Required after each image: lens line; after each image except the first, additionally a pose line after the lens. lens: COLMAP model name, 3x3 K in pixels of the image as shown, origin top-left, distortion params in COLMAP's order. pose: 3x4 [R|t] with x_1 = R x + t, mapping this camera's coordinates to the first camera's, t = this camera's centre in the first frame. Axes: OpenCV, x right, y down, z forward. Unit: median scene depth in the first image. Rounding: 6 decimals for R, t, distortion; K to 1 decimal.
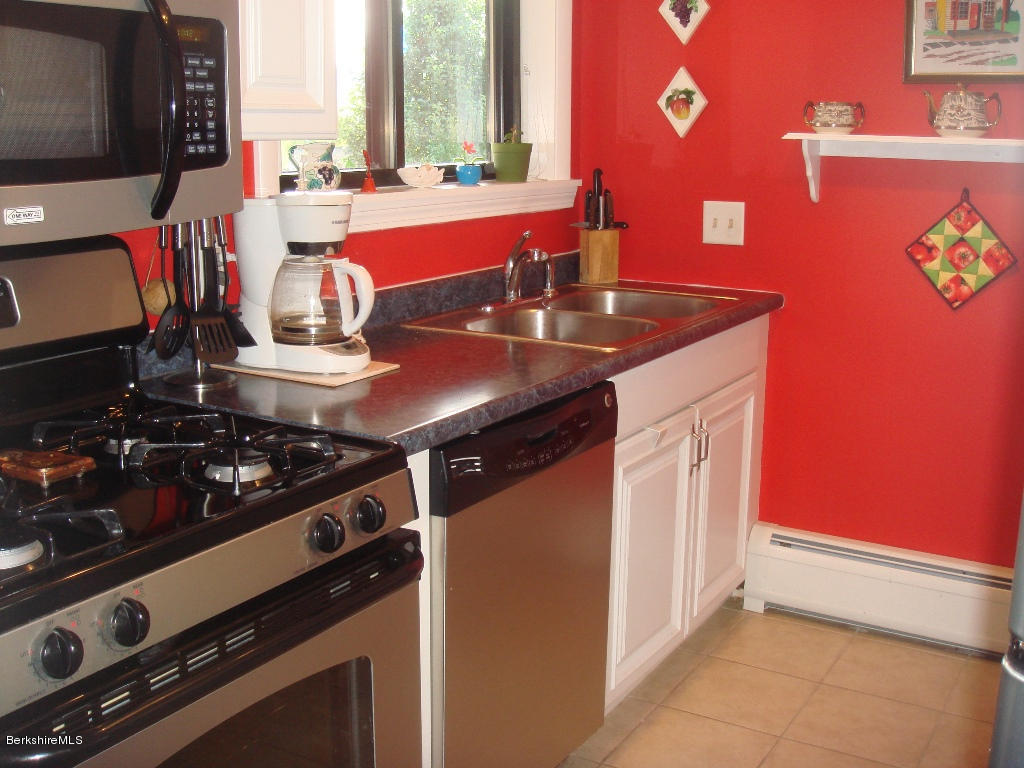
lens RADIAL K [[1159.2, 0, 512.5], [0, 1159.2, 389.4], [0, 0, 1]] dist [-0.138250, 0.000000]
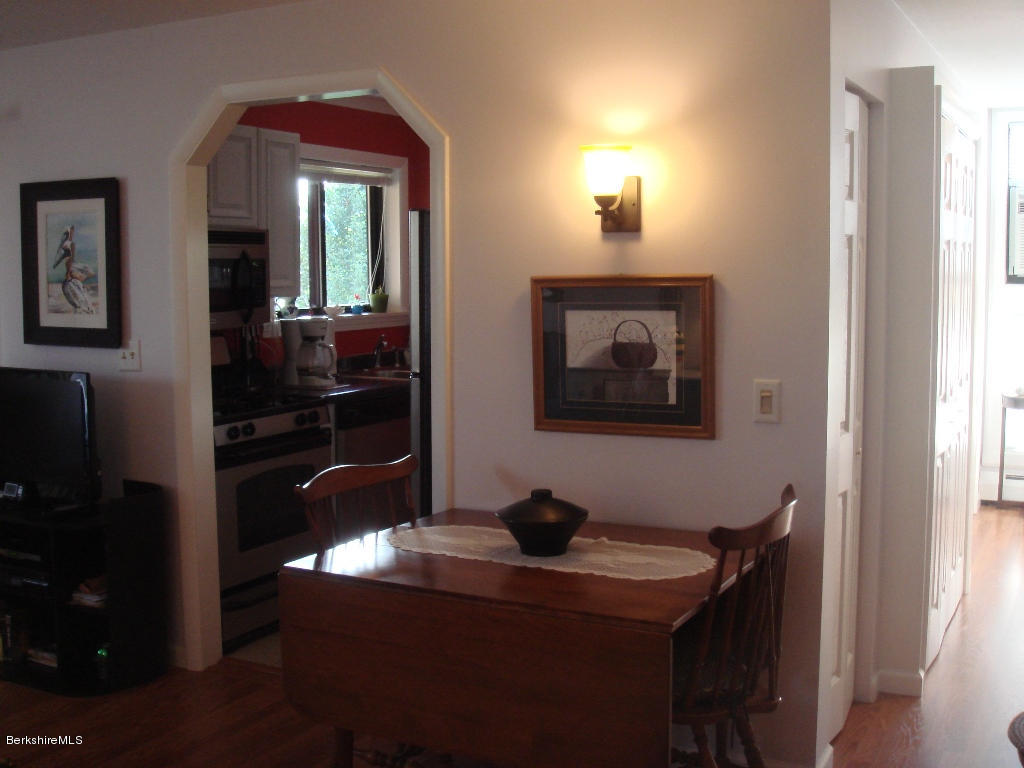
lens RADIAL K [[1159.2, 0, 511.3], [0, 1159.2, 385.2], [0, 0, 1]] dist [-0.138250, 0.000000]
pose [[0.998181, -0.011822, 0.059110, 0.125332], [0.018938, 0.992435, -0.121304, 0.230946], [-0.057229, 0.122203, 0.990854, -1.192965]]
